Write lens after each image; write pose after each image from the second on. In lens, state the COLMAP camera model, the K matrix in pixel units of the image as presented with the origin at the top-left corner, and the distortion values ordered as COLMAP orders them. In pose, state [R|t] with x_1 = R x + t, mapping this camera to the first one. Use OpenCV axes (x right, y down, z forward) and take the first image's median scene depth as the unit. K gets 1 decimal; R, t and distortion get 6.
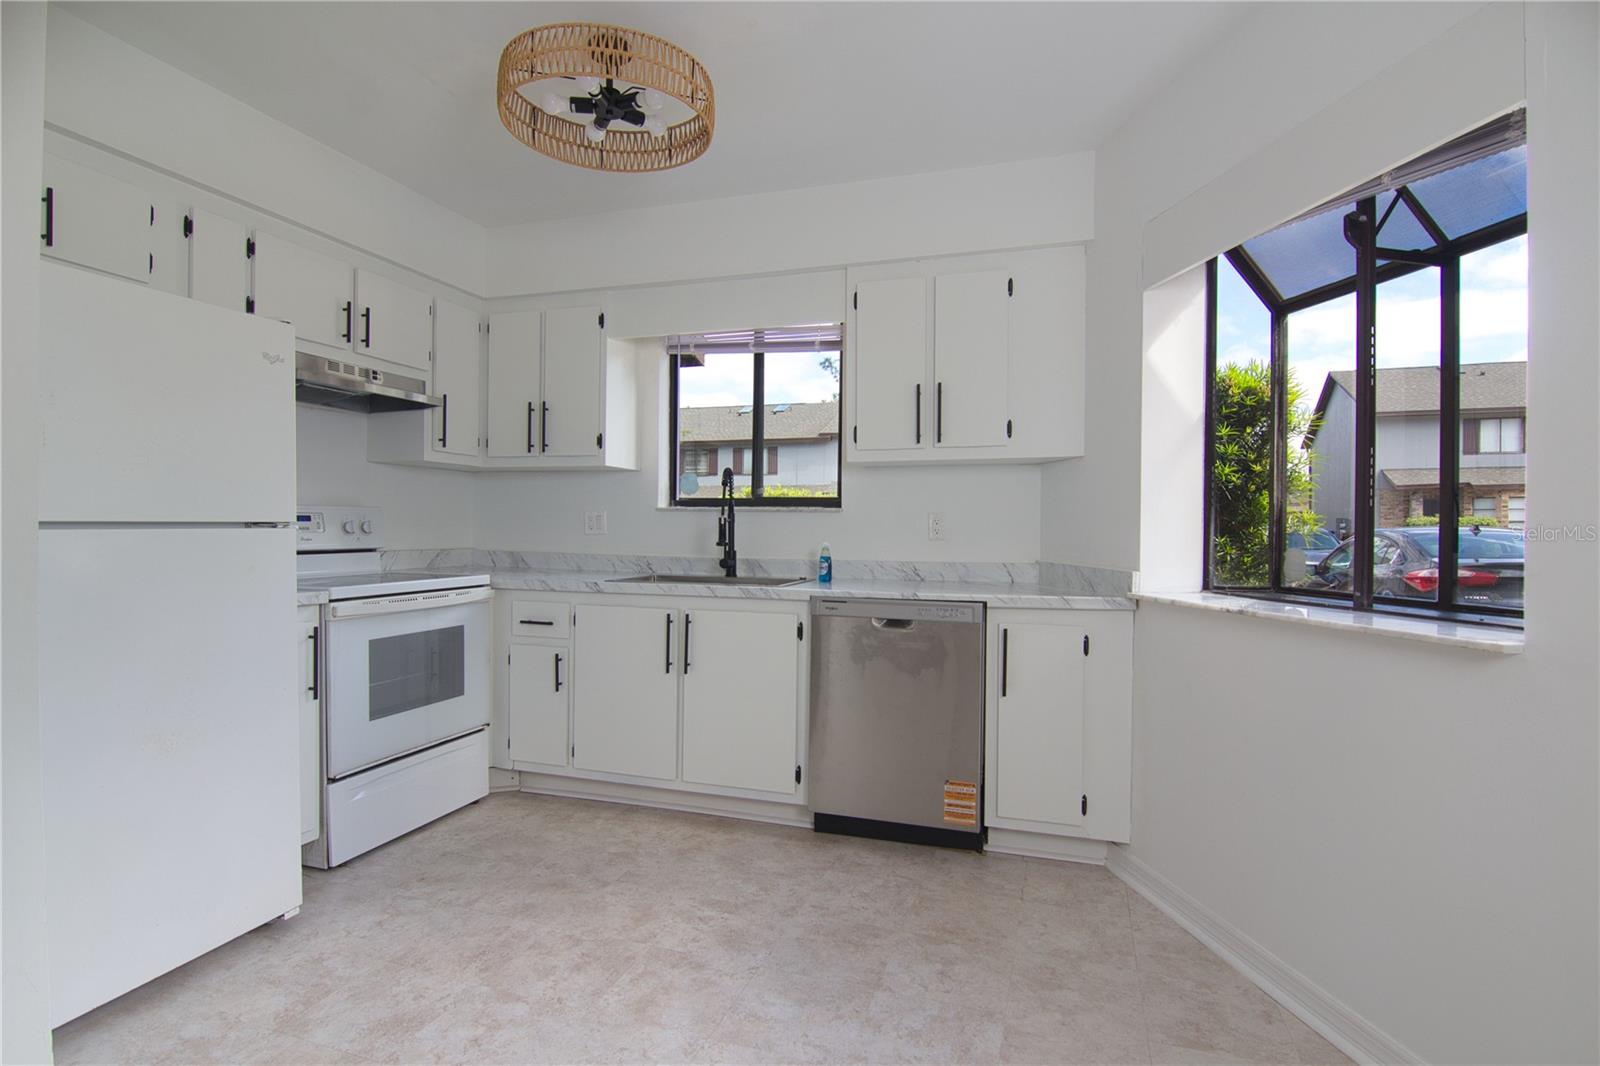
lens RADIAL K [[816.2, 0, 794.9], [0, 816.2, 530.1], [0, 0, 1]] dist [-0.011103, -0.003179]
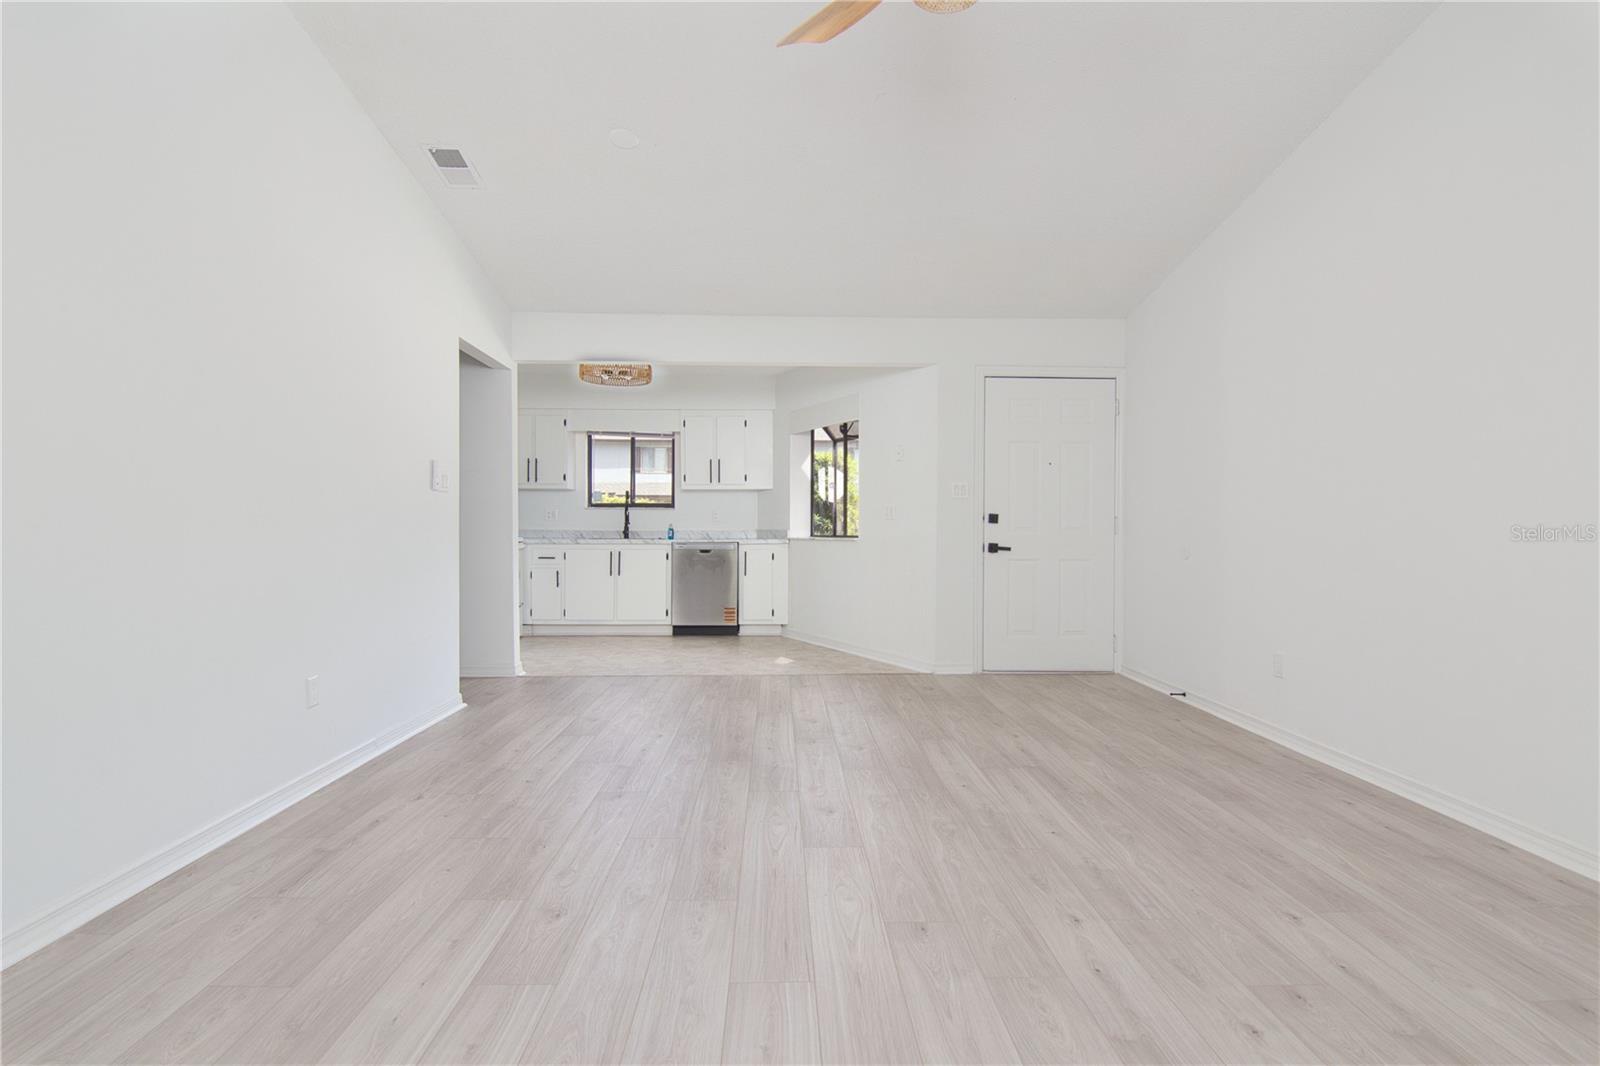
lens RADIAL K [[816.2, 0, 799.9], [0, 816.2, 532.1], [0, 0, 1]] dist [-0.011103, -0.003179]
pose [[0.942557, -0.009391, 0.333914, -0.438594], [0.007855, 0.999951, 0.005950, 0.035039], [-0.333954, -0.002986, 0.942585, -1.491006]]
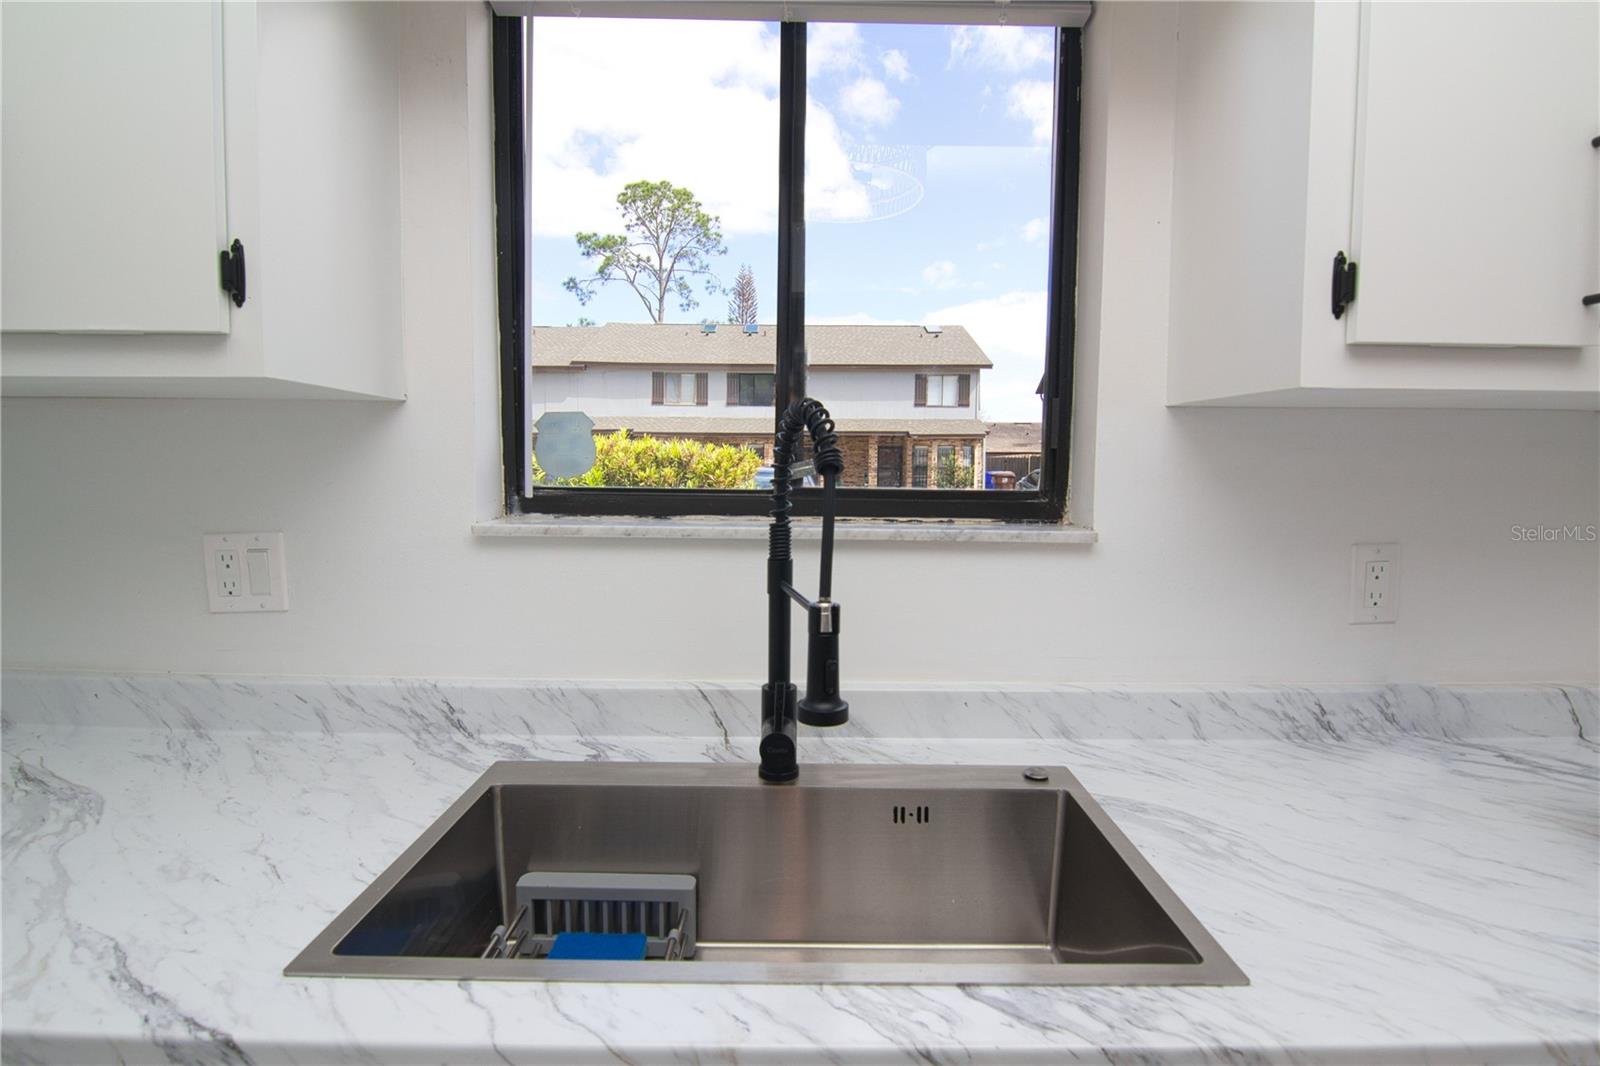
lens RADIAL K [[816.2, 0, 794.8], [0, 816.2, 534.1], [0, 0, 1]] dist [-0.011103, -0.003179]
pose [[0.951417, -0.027627, 0.306664, -0.183280], [0.001914, 0.996478, 0.083833, -0.061286], [-0.307900, -0.079173, 0.948119, 0.835885]]
